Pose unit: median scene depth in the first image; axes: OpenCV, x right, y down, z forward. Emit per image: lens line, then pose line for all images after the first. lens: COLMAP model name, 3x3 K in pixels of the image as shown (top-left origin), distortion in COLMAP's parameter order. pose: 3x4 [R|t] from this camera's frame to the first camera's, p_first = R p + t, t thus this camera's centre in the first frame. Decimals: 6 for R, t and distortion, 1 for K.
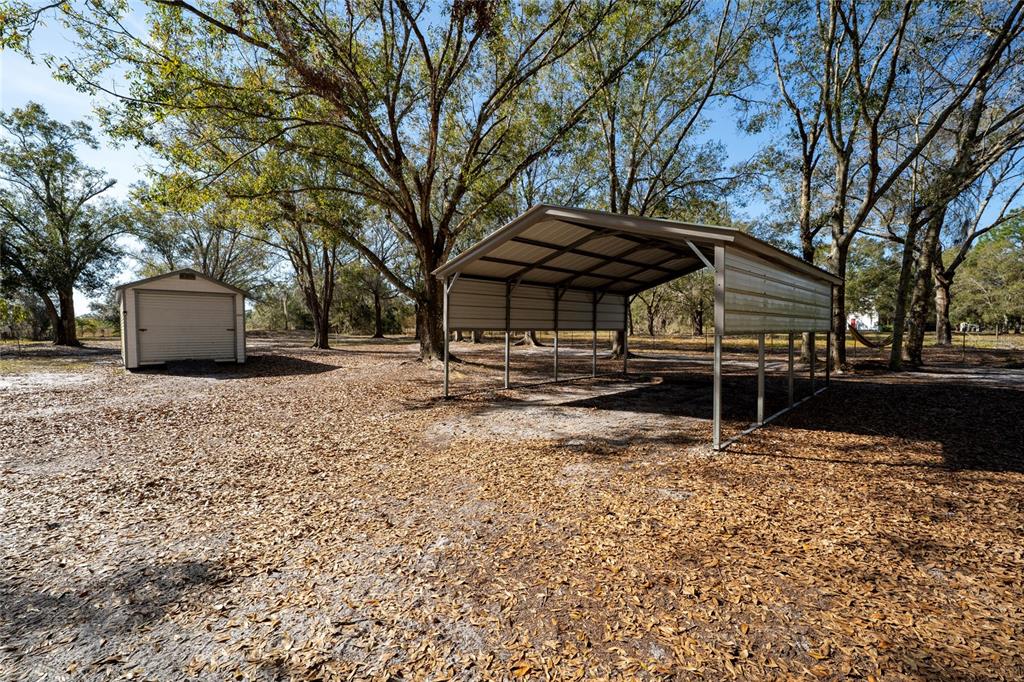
lens RADIAL K [[437.7, 0, 511.6], [0, 437.7, 341.1], [0, 0, 1]] dist [-0.001230, 0.000433]
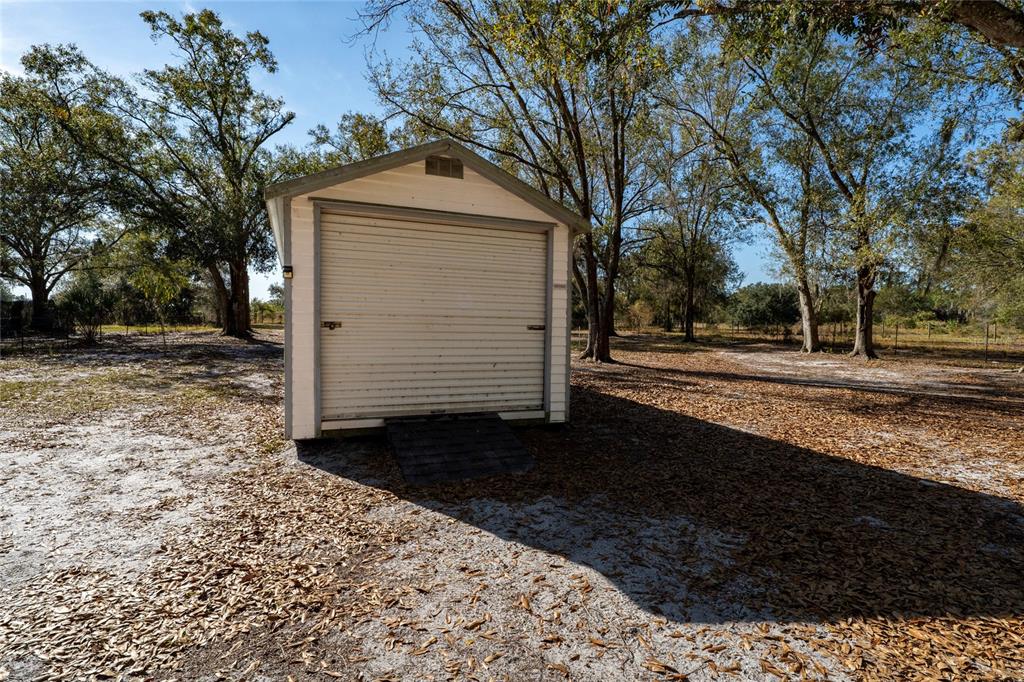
lens RADIAL K [[536.7, 0, 511.8], [0, 536.7, 338.9], [0, 0, 1]] dist [0.002191, 0.000049]
pose [[0.939001, 0.031071, -0.342508, -0.264227], [-0.029065, 0.999517, 0.010990, -0.010927], [0.342684, -0.000365, 0.939451, 0.305020]]
